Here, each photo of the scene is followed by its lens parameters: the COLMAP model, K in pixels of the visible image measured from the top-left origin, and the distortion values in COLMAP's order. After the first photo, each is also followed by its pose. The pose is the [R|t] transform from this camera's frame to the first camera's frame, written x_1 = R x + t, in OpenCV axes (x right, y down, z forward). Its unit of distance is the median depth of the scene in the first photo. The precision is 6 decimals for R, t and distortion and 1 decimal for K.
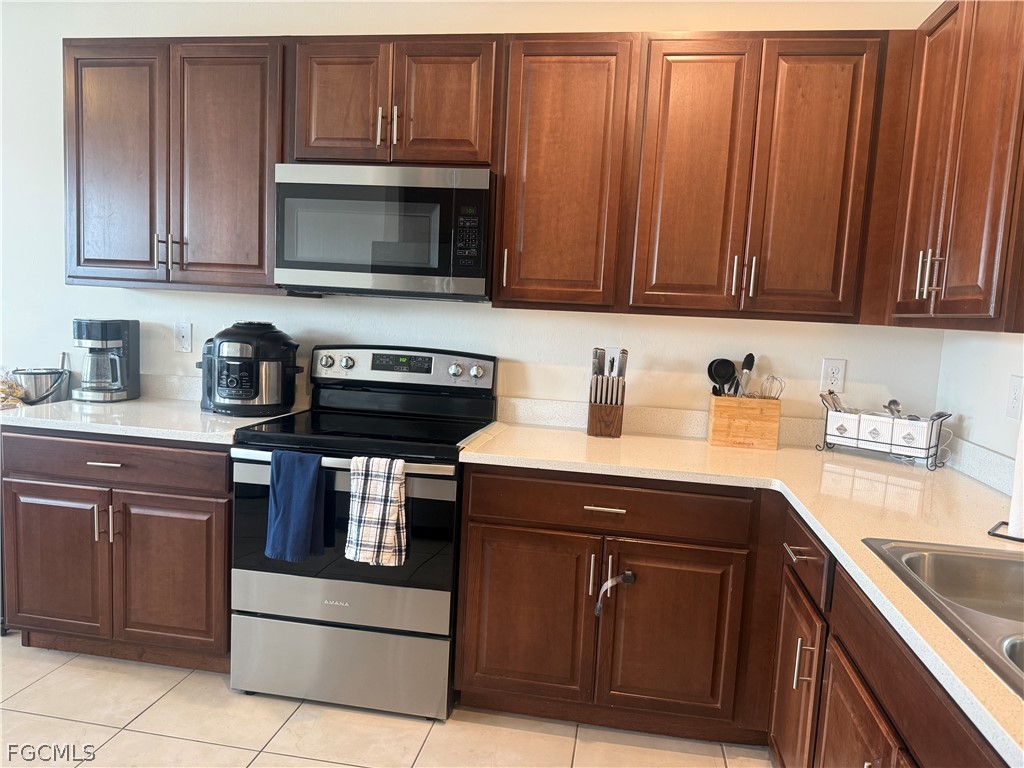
lens RADIAL K [[716.1, 0, 512.0], [0, 716.1, 384.0], [0, 0, 1]] dist [0.122365, -0.176499]
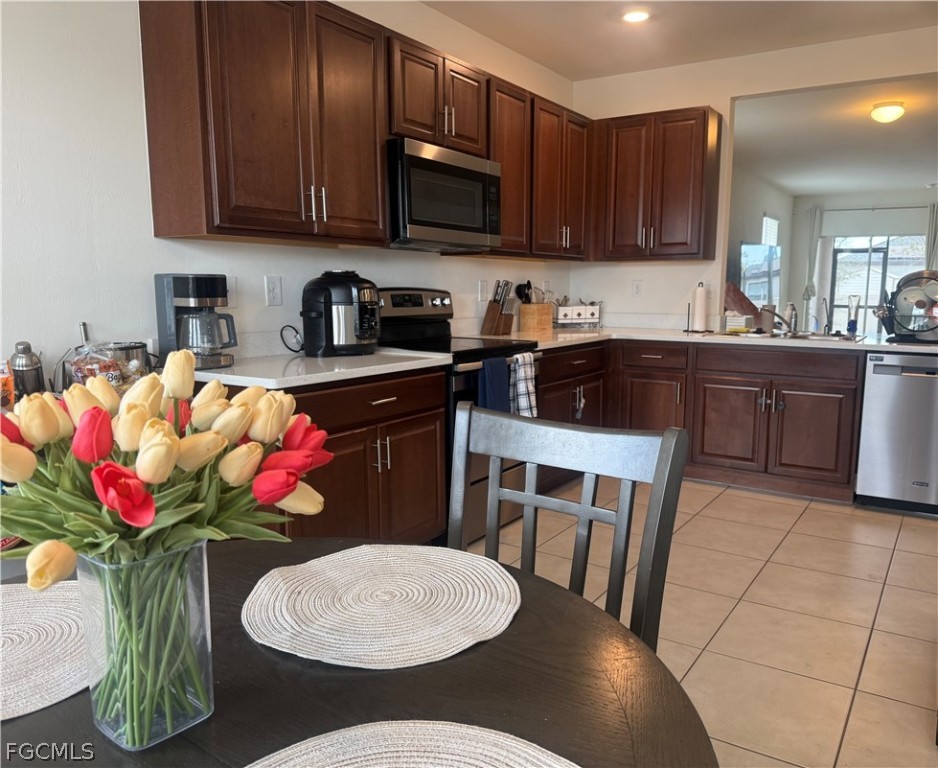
lens RADIAL K [[717.0, 0, 502.4], [0, 717.0, 384.8], [0, 0, 1]] dist [0.195972, -0.392216]
pose [[0.384011, -0.173483, 0.906884, -1.447416], [0.115969, 0.983475, 0.139028, -0.045261], [-0.916017, 0.051782, 0.397784, 0.383285]]
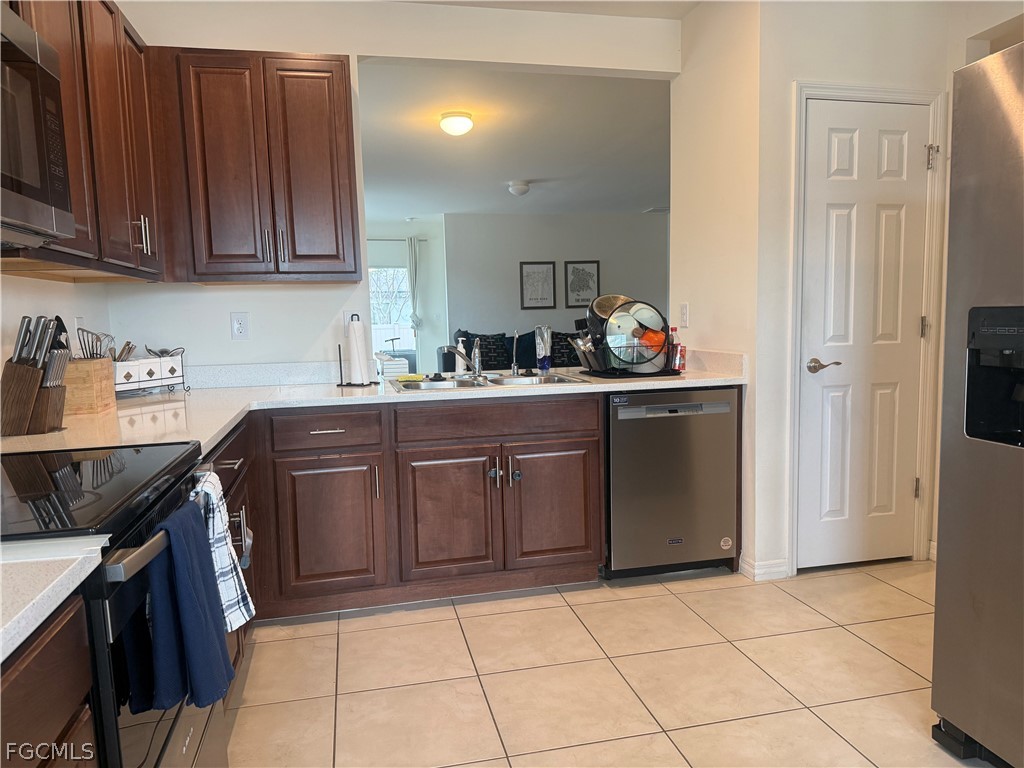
lens RADIAL K [[716.1, 0, 512.0], [0, 716.1, 384.0], [0, 0, 1]] dist [0.122365, -0.176499]
pose [[-0.378949, -0.128737, 0.916419, -0.813927], [0.111724, 0.976669, 0.183399, -0.067548], [-0.918649, 0.171885, -0.355725, 0.861861]]
